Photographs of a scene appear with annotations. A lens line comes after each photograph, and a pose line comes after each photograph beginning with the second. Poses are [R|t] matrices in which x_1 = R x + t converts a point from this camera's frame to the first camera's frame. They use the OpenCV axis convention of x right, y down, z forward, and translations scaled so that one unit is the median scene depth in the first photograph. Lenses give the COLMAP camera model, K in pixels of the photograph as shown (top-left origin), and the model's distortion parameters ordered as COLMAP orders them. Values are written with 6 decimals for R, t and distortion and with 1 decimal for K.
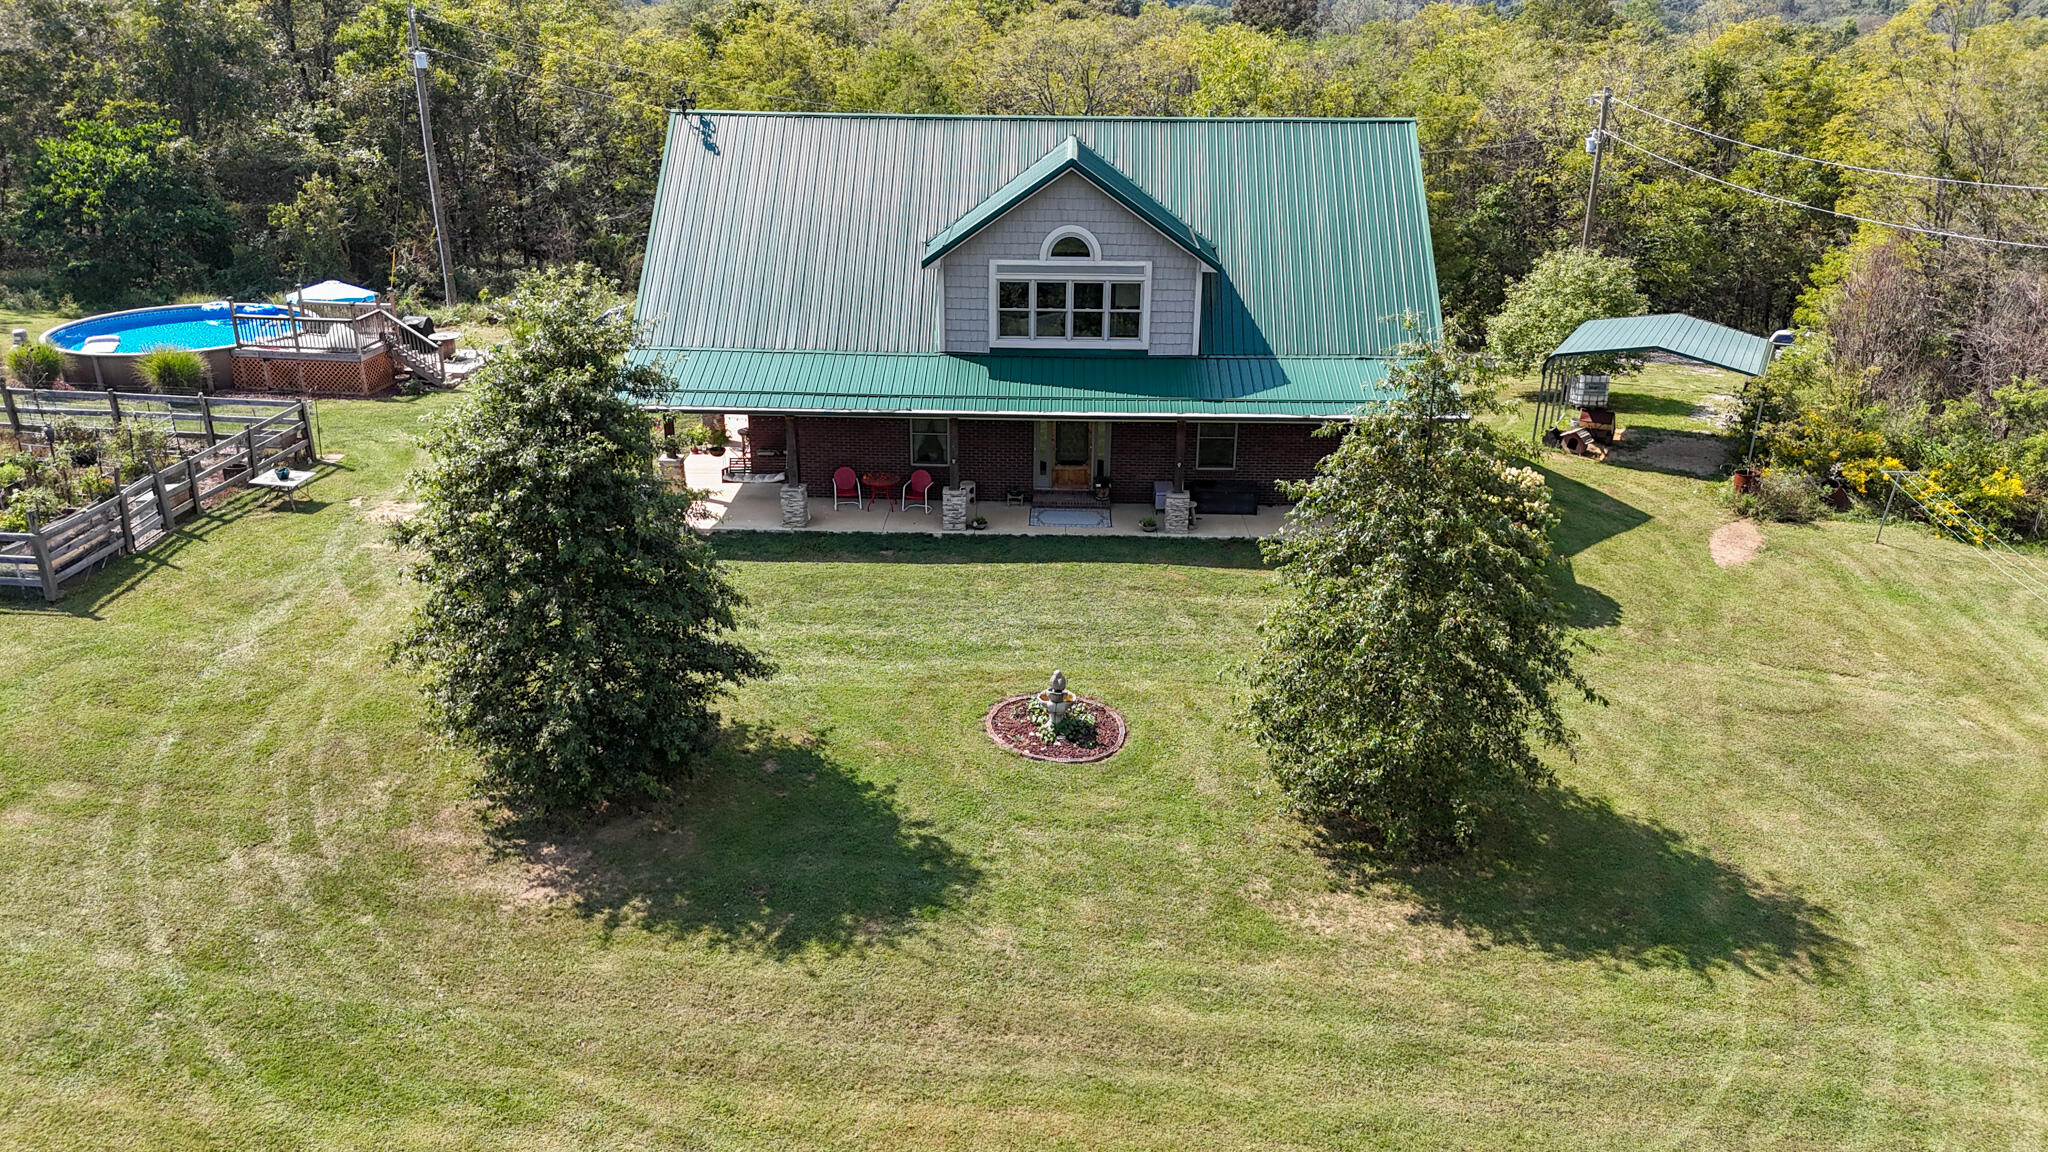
lens RADIAL K [[1526.3, 0, 1016.7], [0, 1526.3, 576.6], [0, 0, 1]] dist [0.066995, -0.002794]
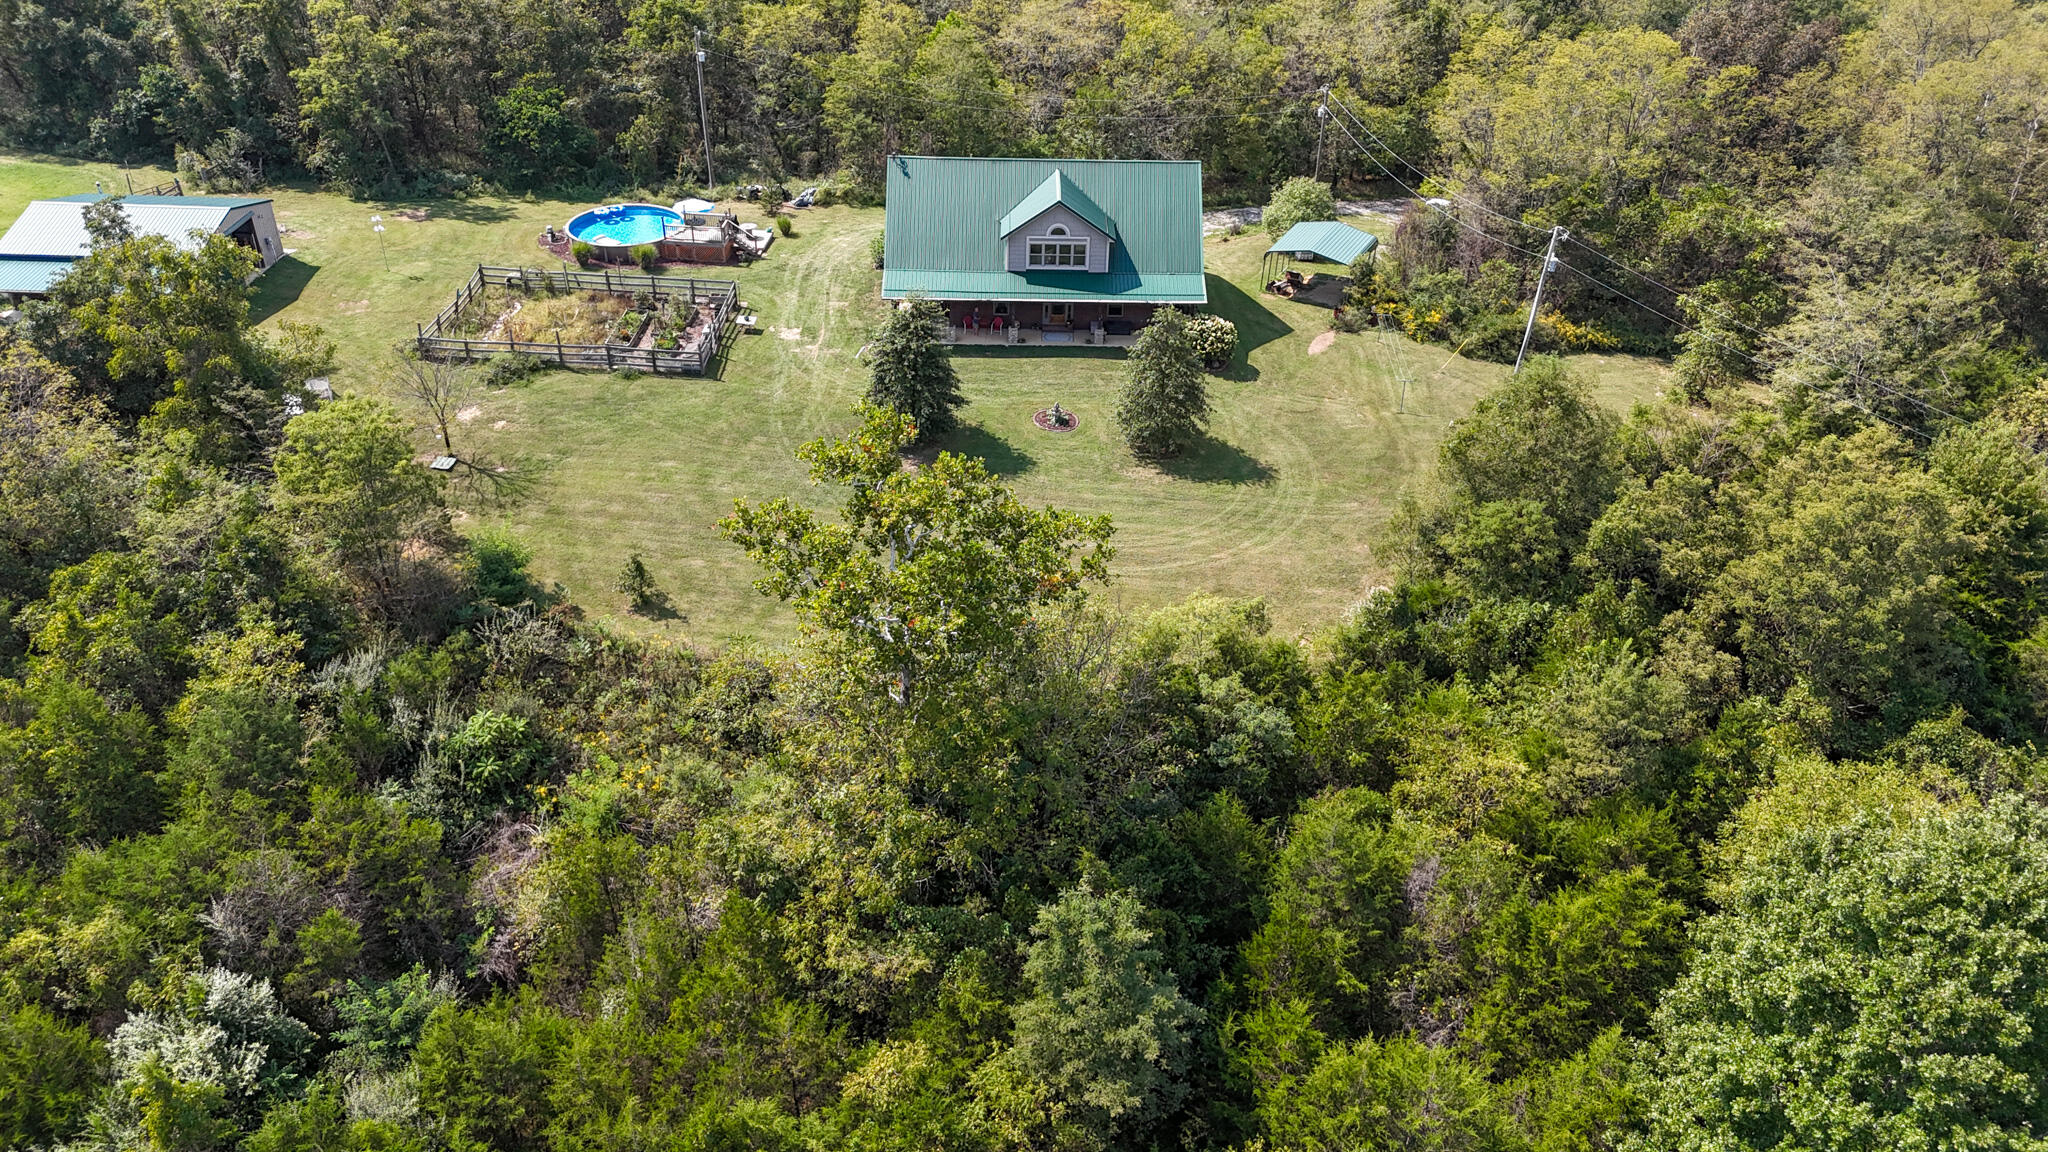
lens RADIAL K [[1526.3, 0, 1020.3], [0, 1526.3, 583.0], [0, 0, 1]] dist [0.066995, -0.002794]
pose [[0.999464, -0.007679, 0.031828, -0.115034], [0.000882, 0.978065, 0.208297, -0.174026], [-0.032730, -0.208157, 0.977548, -1.632699]]
